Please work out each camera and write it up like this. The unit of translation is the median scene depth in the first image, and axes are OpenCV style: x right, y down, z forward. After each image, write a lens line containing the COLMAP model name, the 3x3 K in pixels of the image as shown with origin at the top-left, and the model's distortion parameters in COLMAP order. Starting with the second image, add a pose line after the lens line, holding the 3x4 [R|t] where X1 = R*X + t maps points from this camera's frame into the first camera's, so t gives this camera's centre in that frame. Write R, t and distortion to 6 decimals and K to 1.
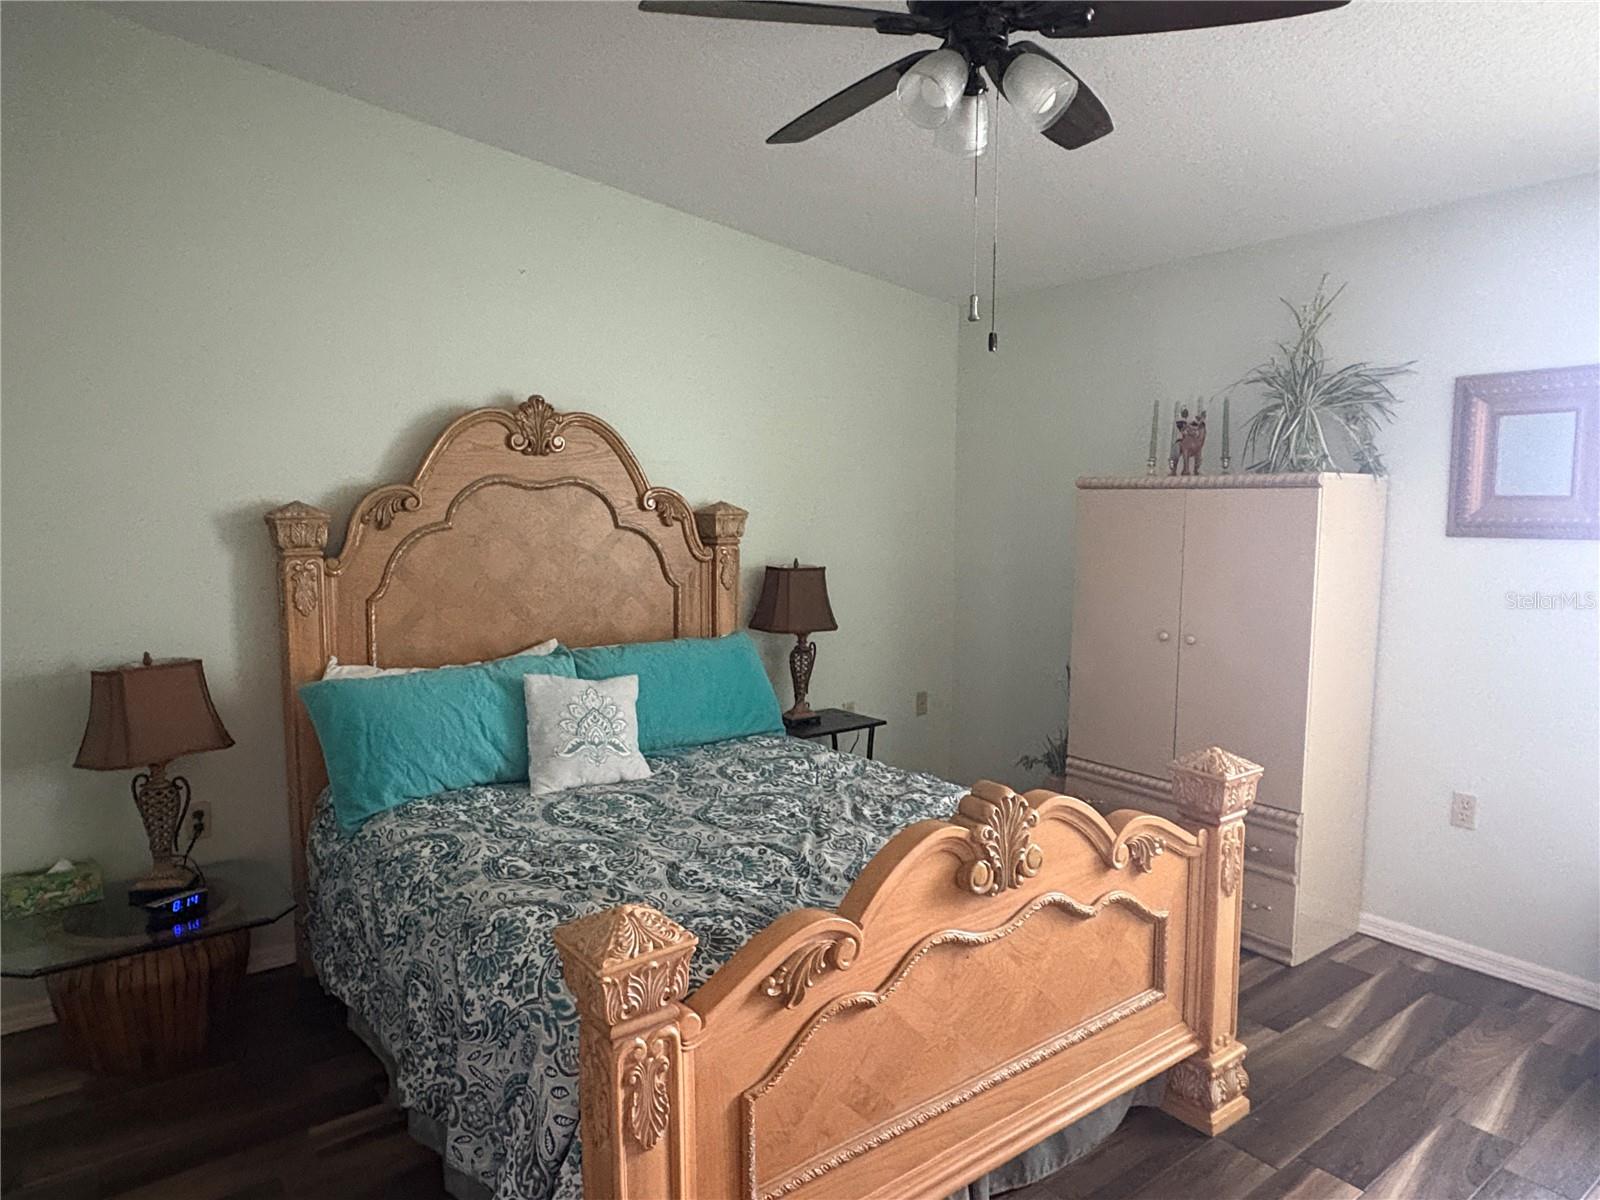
lens RADIAL K [[1014.6, 0, 795.2], [0, 1014.6, 604.4], [0, 0, 1]] dist [-0.001027, 0.002801]
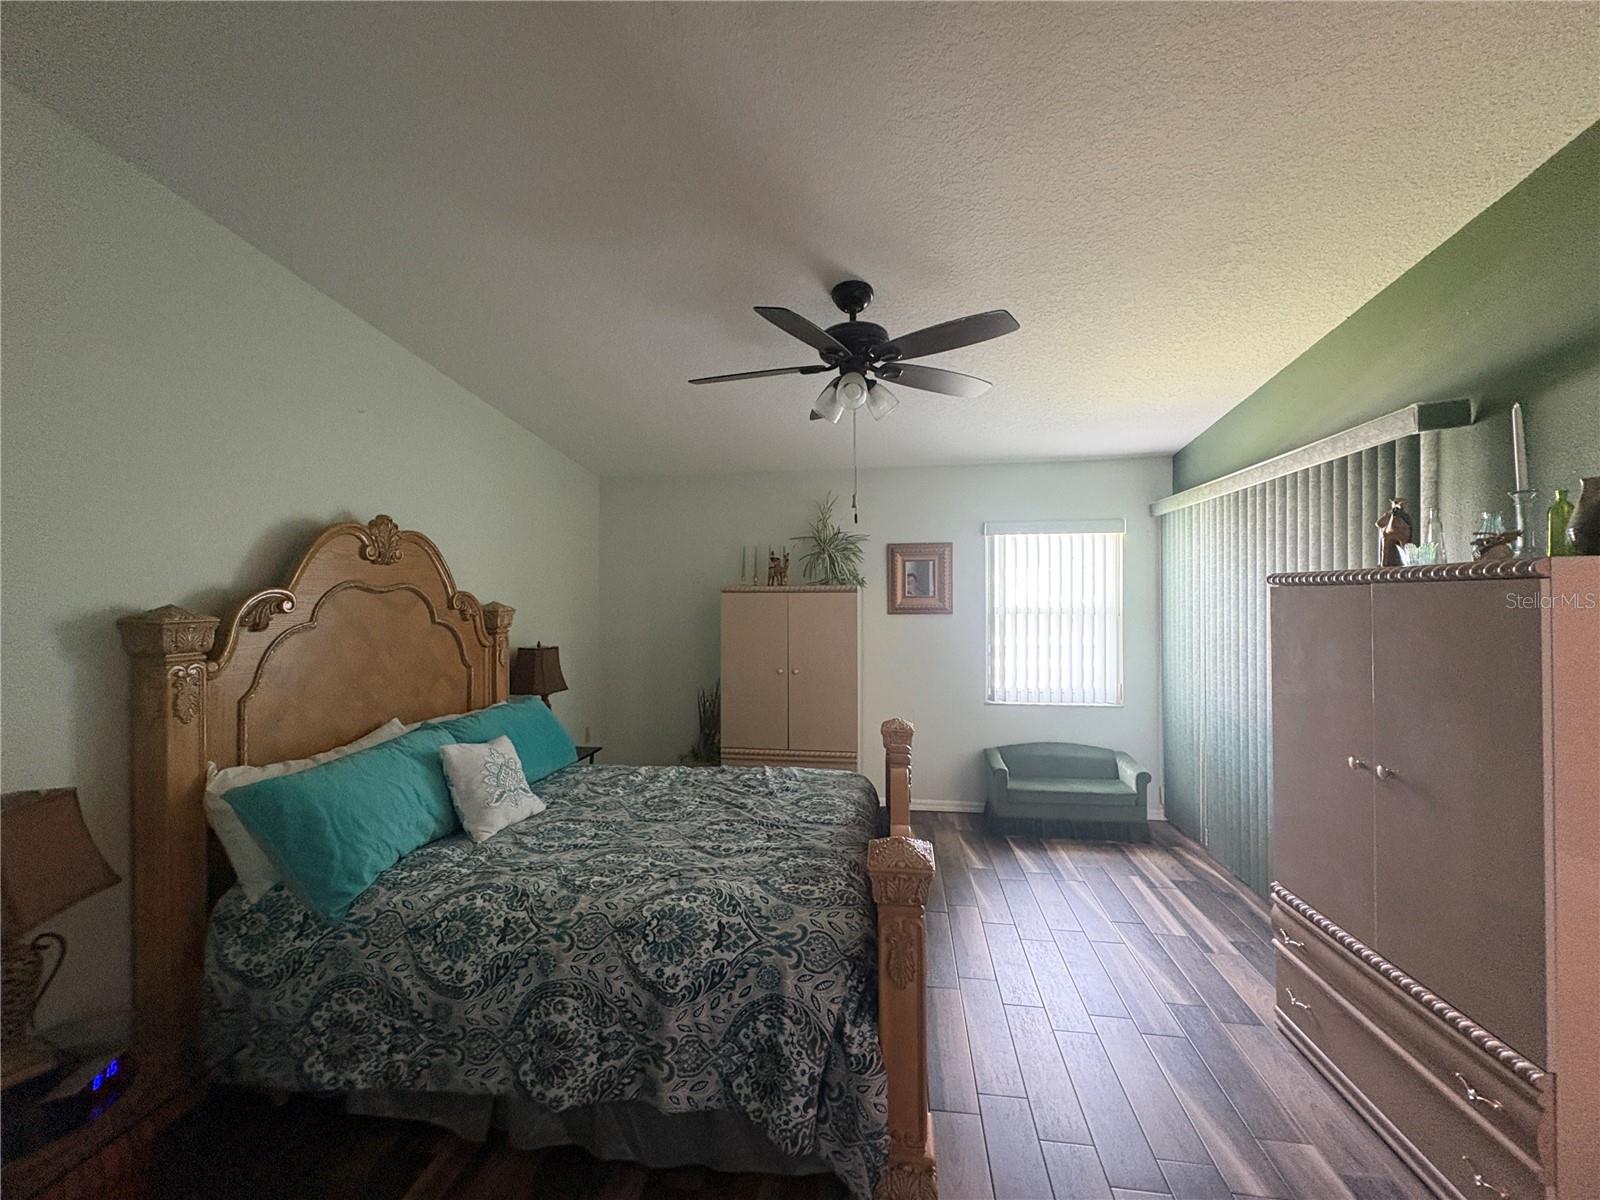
lens RADIAL K [[638.3, 0, 800.6], [0, 638.3, 599.5], [0, 0, 1]] dist [0.001127, 0.000296]
pose [[0.711979, -0.006780, 0.702168, -0.515139], [0.077006, 0.994676, -0.068477, -0.019940], [-0.697965, 0.102825, 0.708711, 0.154704]]
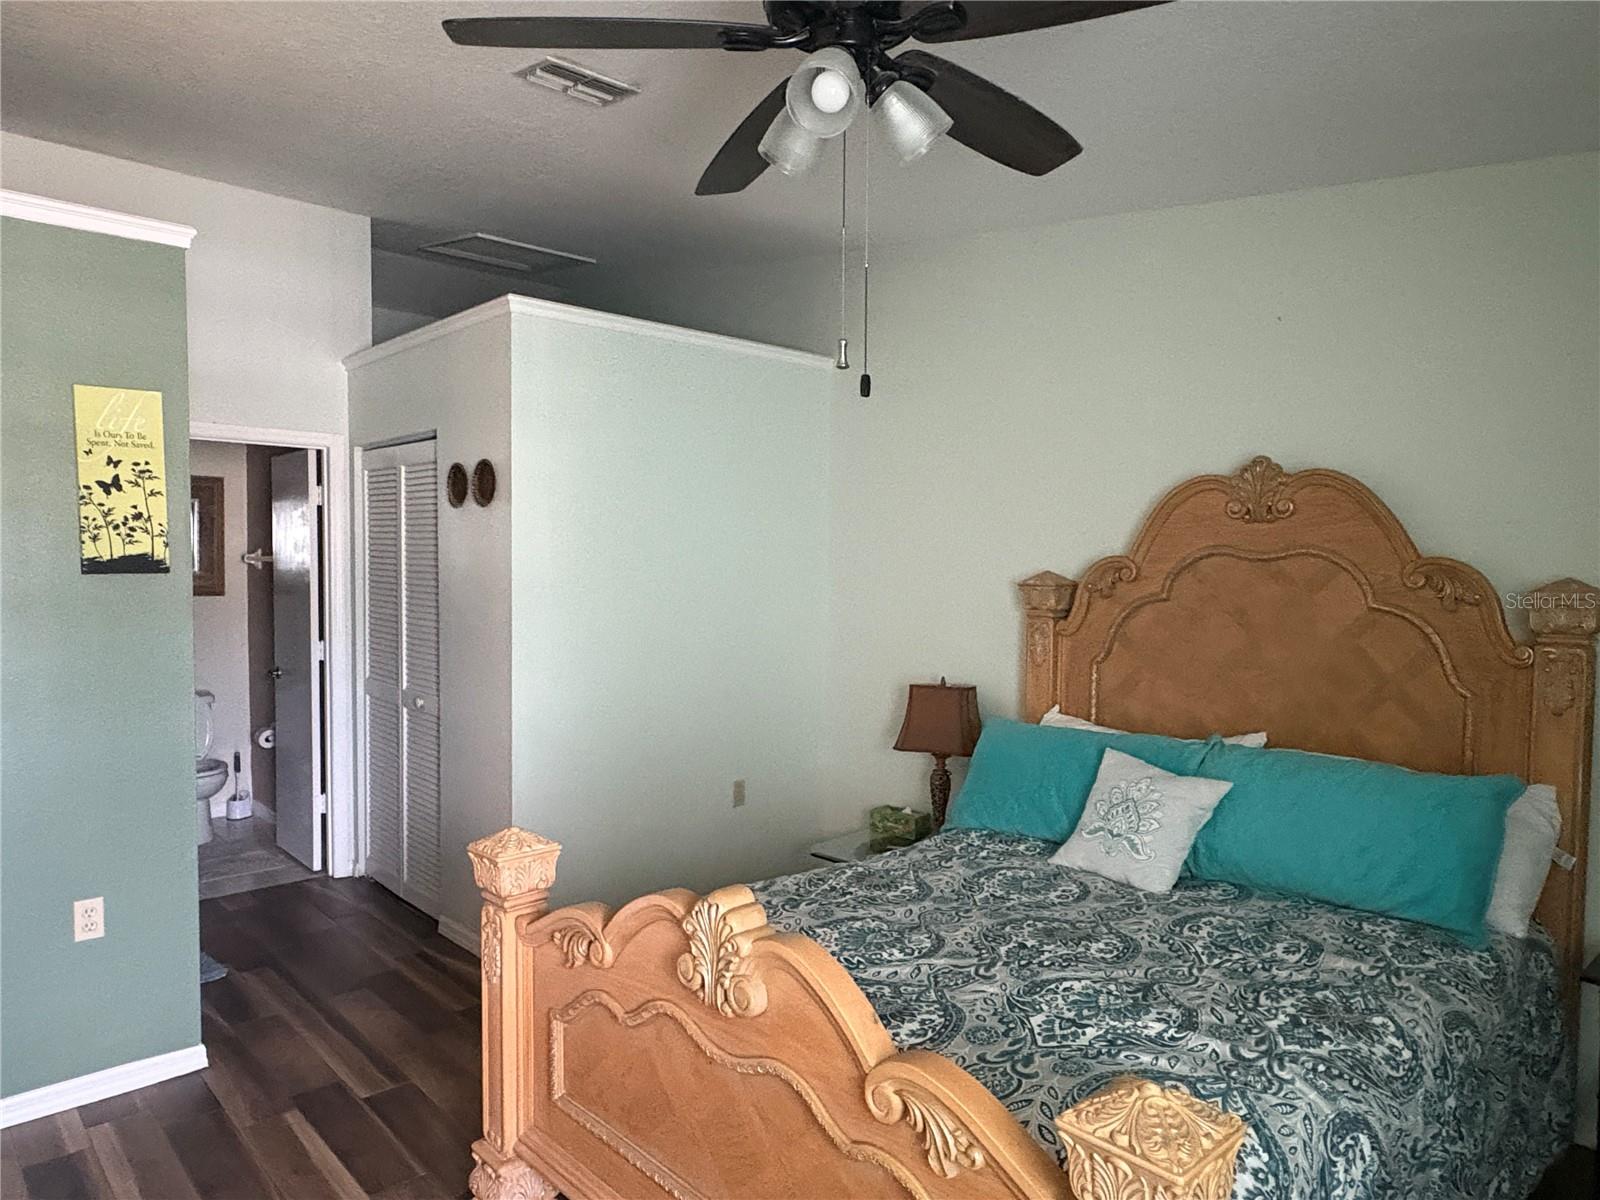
lens RADIAL K [[1014.6, 0, 795.2], [0, 1014.6, 604.4], [0, 0, 1]] dist [-0.001027, 0.002801]
pose [[0.100205, 0.040545, -0.994140, 0.707629], [-0.107029, 0.993811, 0.029743, -0.070011], [0.989193, 0.103421, 0.103924, 0.609442]]
